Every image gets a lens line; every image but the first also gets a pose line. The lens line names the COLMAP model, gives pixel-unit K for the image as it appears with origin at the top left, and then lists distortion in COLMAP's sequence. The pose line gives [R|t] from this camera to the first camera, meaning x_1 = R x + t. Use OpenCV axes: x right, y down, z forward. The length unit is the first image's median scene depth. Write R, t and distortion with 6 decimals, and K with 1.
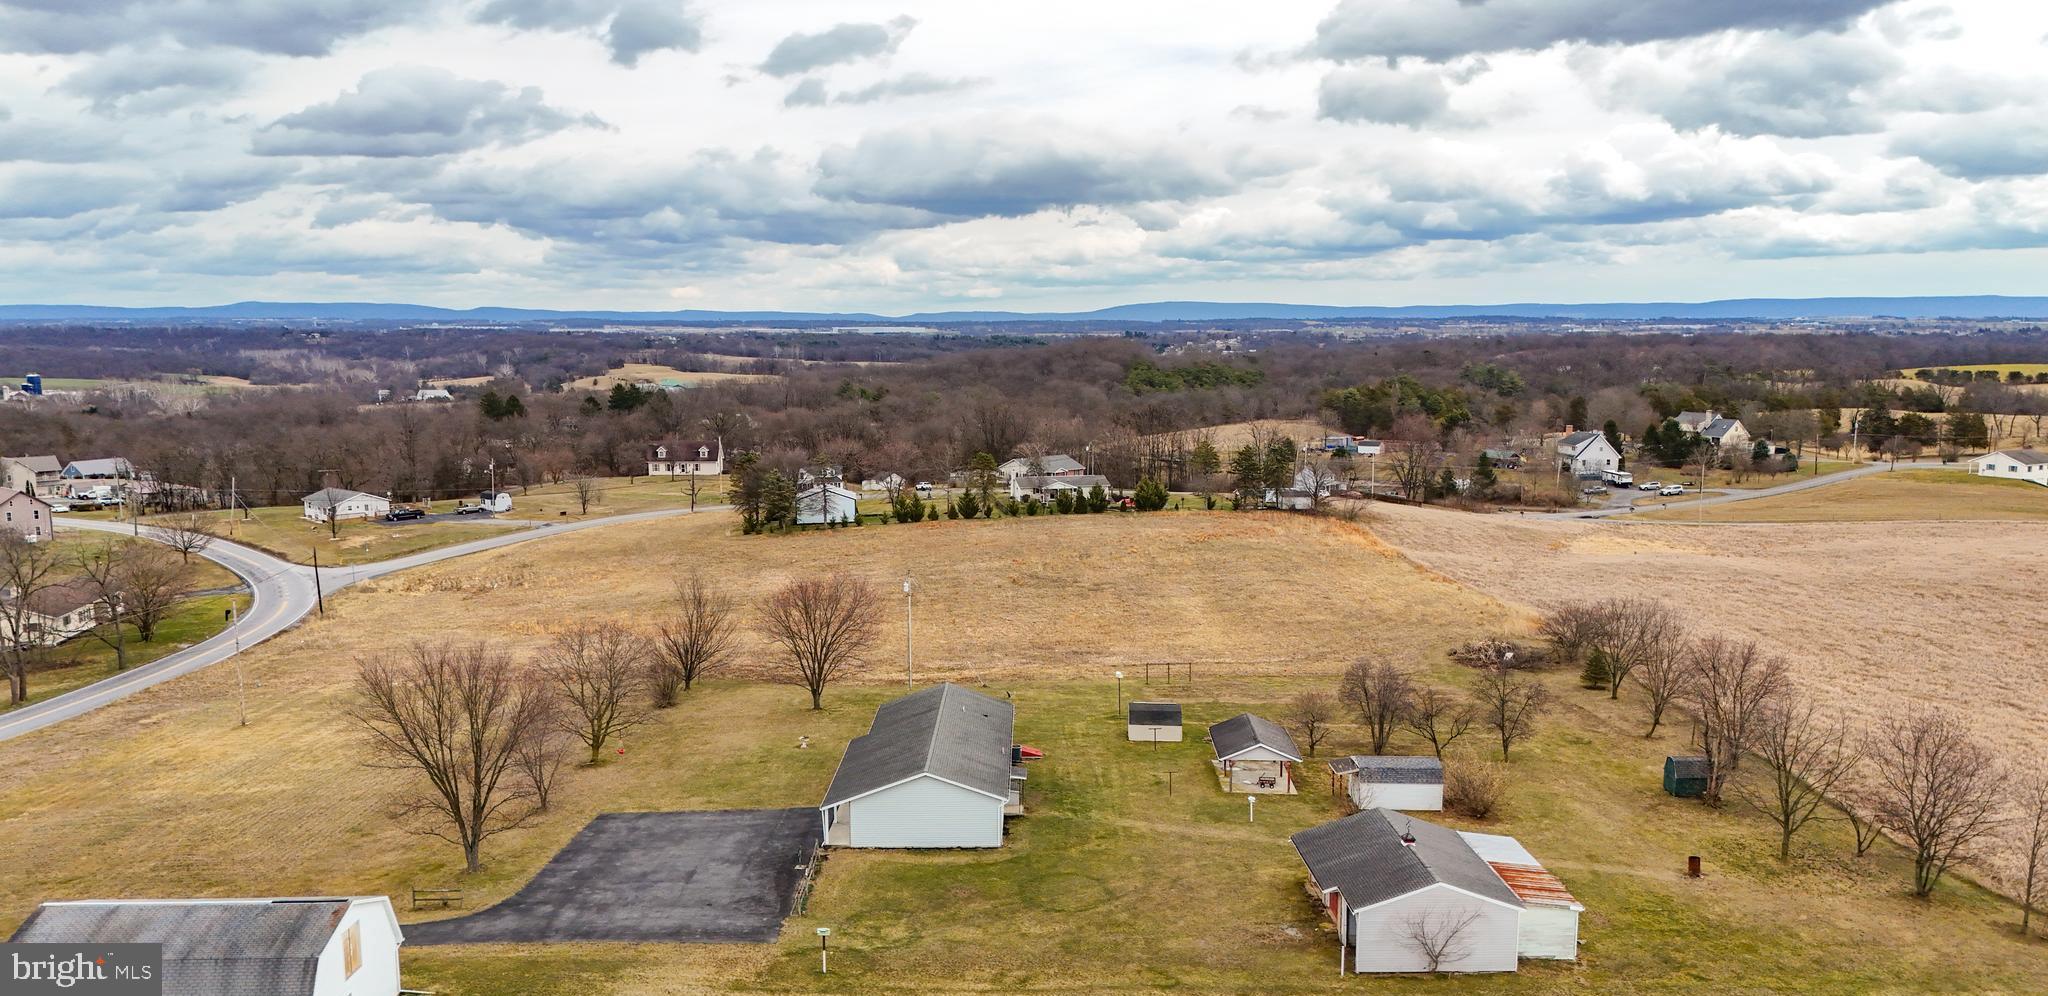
lens RADIAL K [[1511.5, 0, 1019.2], [0, 1511.5, 491.5], [0, 0, 1]] dist [0.045823, -0.014596]
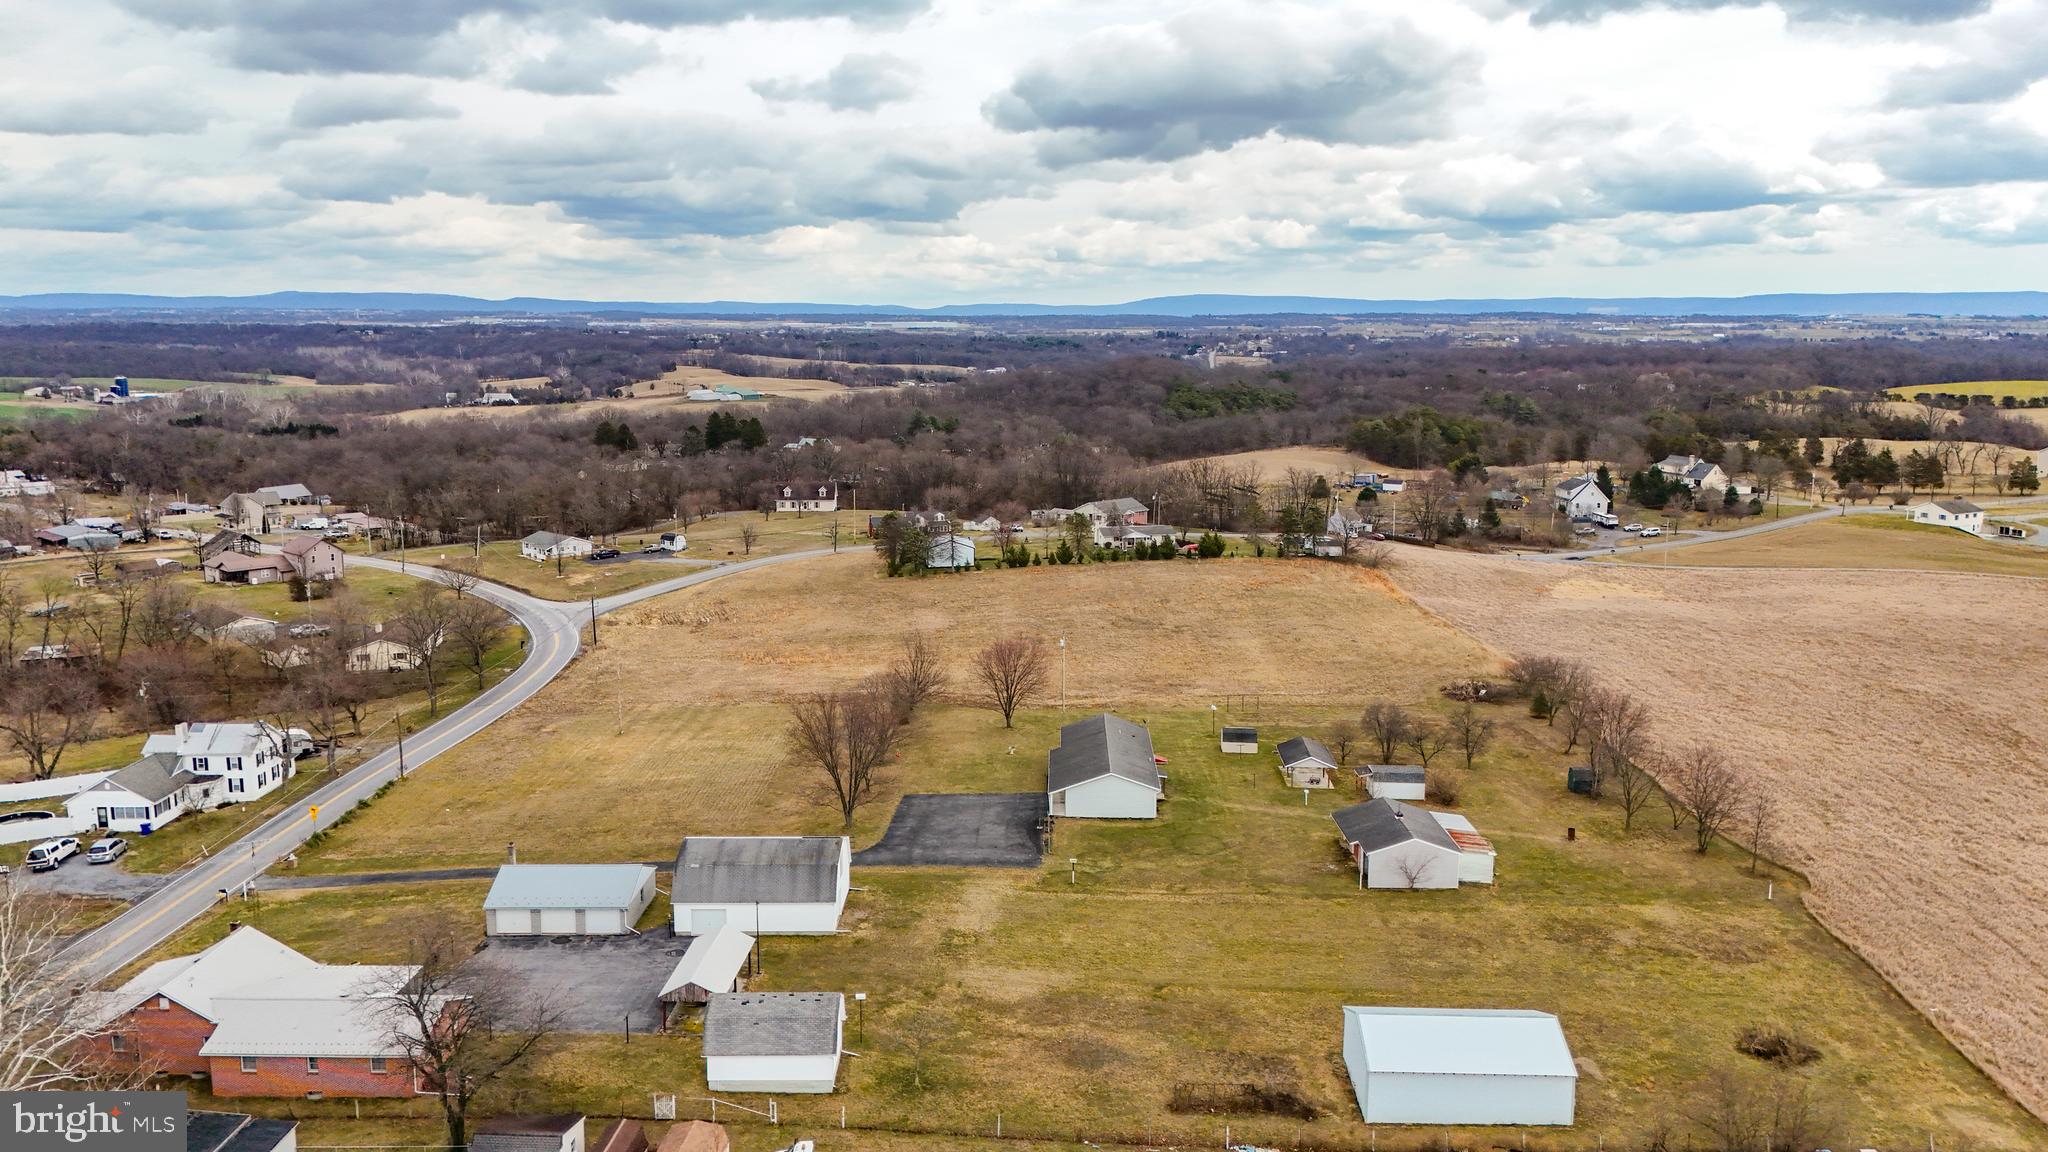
lens RADIAL K [[1505.8, 0, 1019.7], [0, 1505.8, 504.4], [0, 0, 1]] dist [0.058003, -0.036108]
pose [[0.999814, 0.006684, -0.018067, -0.046262], [-0.006428, 0.999879, 0.014155, -0.045930], [0.018160, -0.014036, 0.999737, -0.227673]]
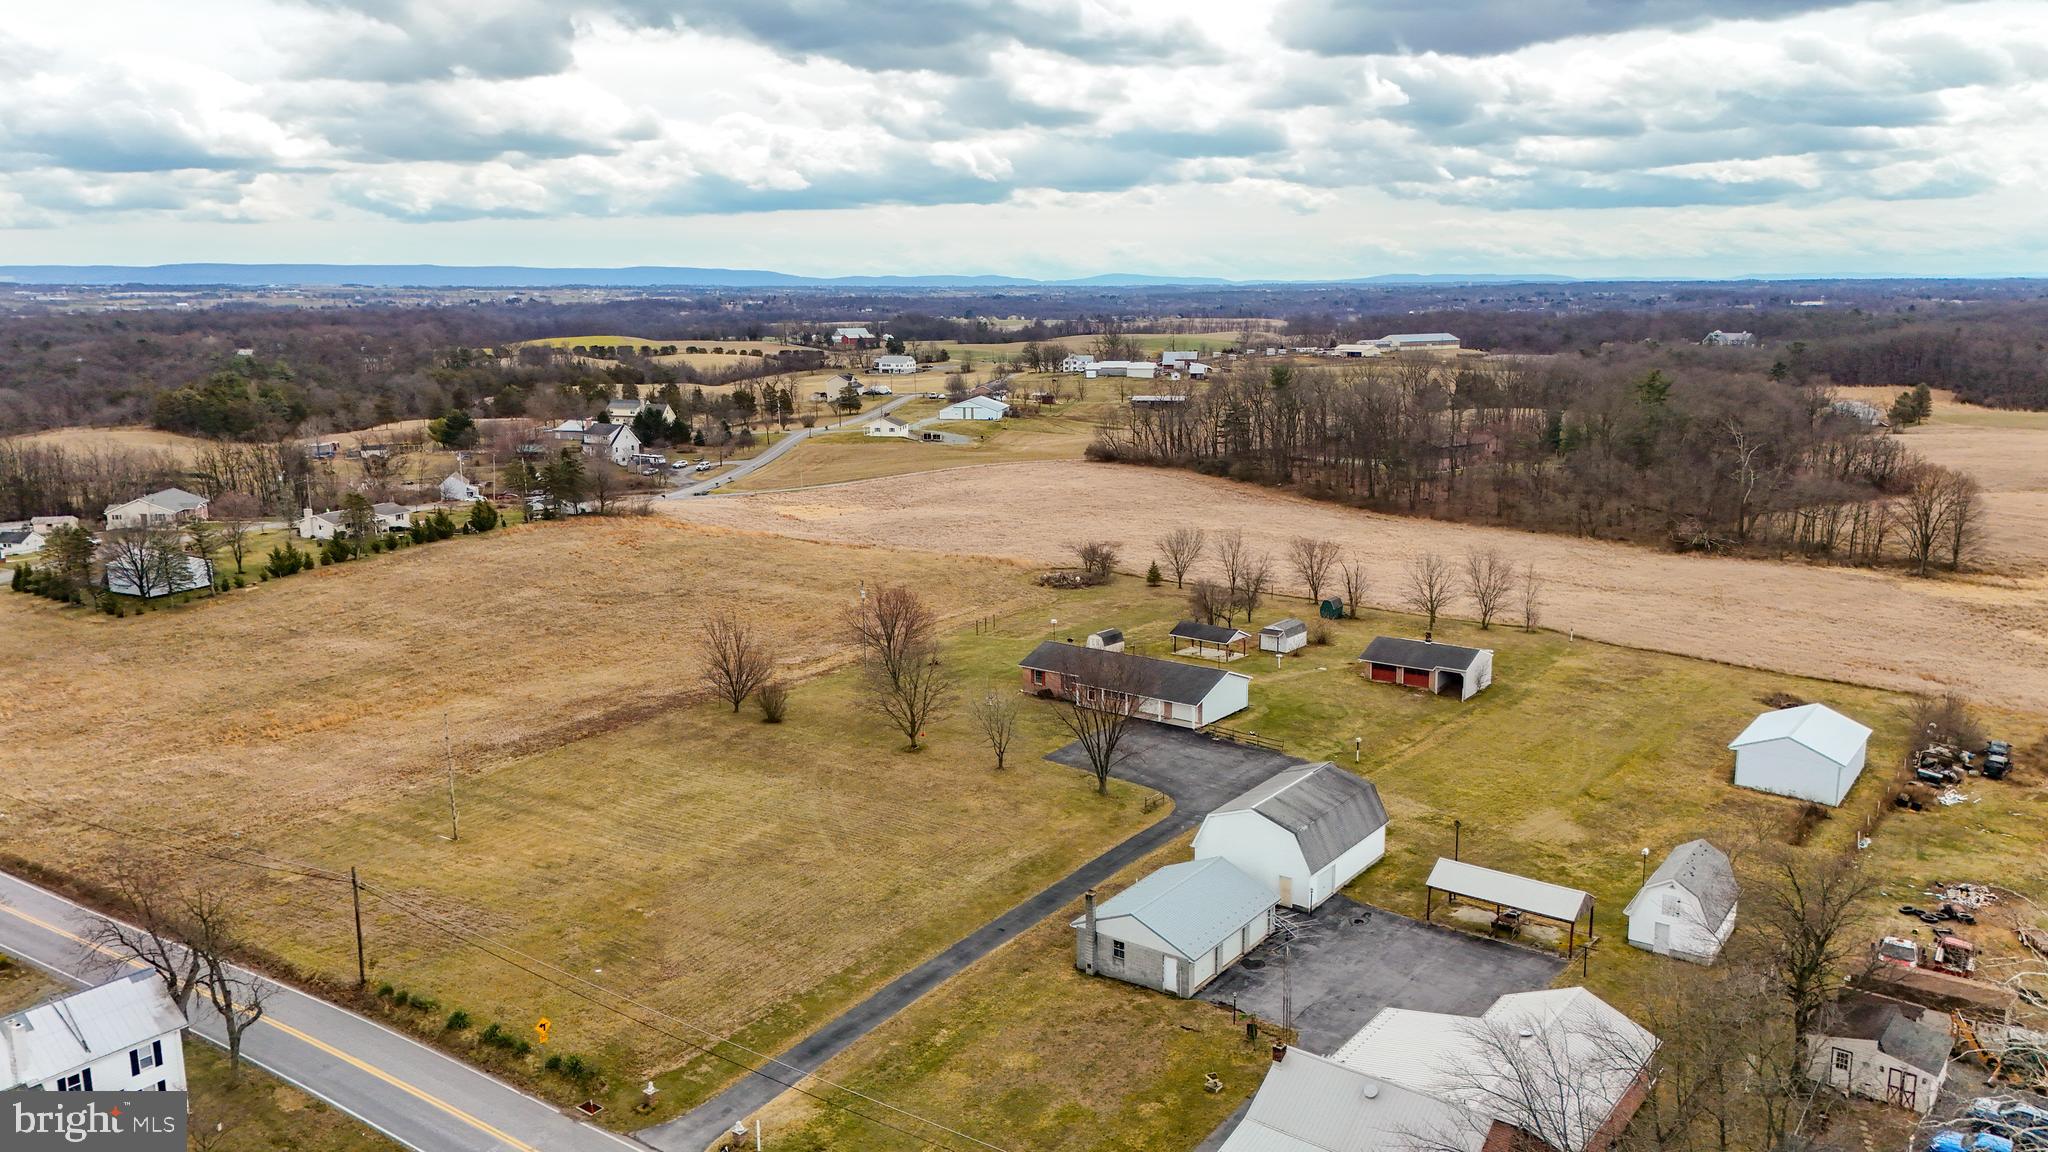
lens RADIAL K [[1505.8, 0, 1025.9], [0, 1505.8, 575.9], [0, 0, 1]] dist [0.058003, -0.036108]
pose [[0.596893, -0.152623, 0.787671, -0.514489], [0.092337, 0.988285, 0.121522, -0.048770], [-0.796990, 0.000195, 0.603993, 0.061008]]
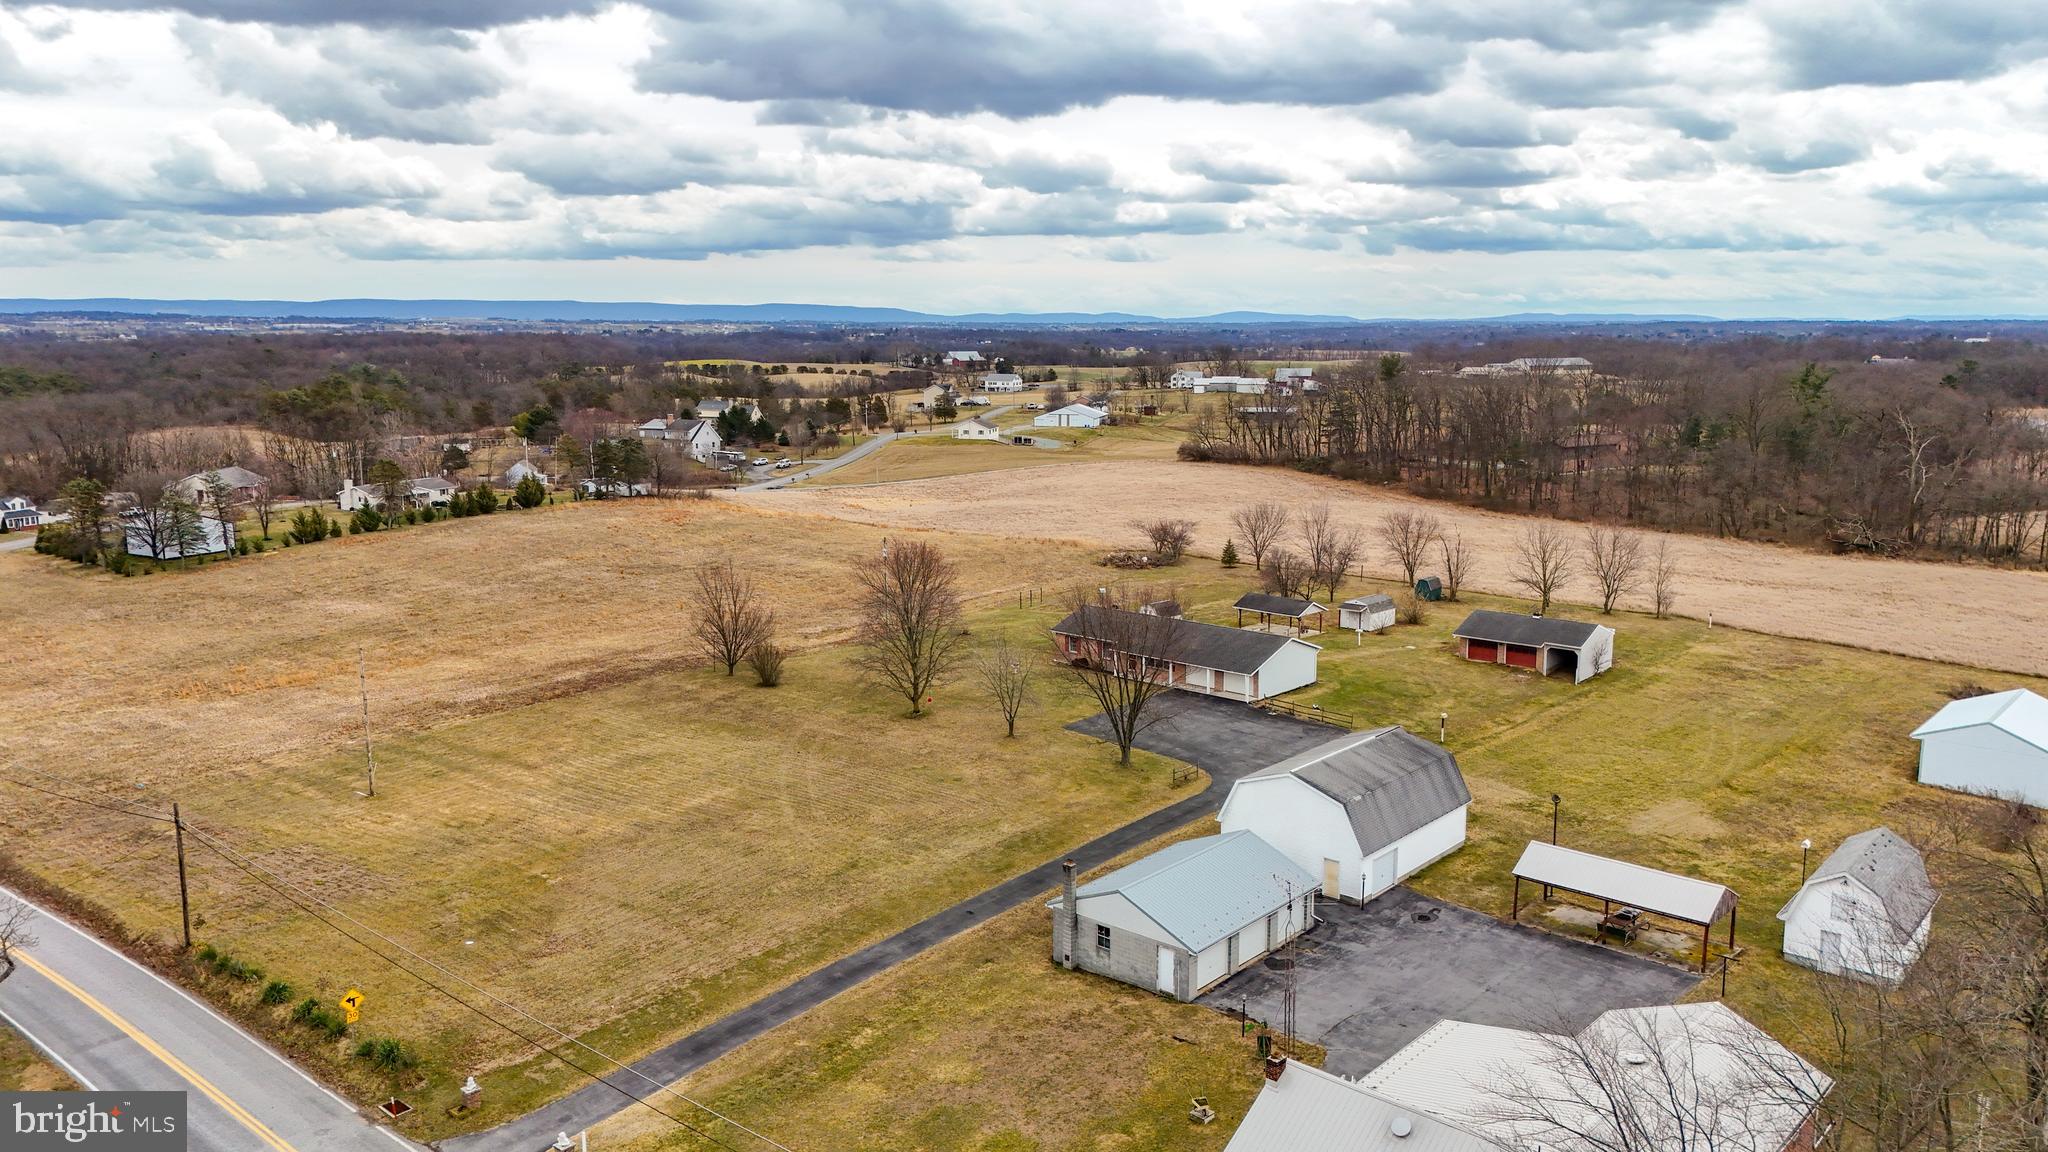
lens RADIAL K [[1505.8, 0, 1026.9], [0, 1505.8, 584.9], [0, 0, 1]] dist [0.058003, -0.036108]
pose [[0.659050, -0.125373, 0.741576, -0.437887], [0.080372, 0.992102, 0.096299, -0.006665], [-0.747793, -0.003863, 0.663921, 0.086524]]
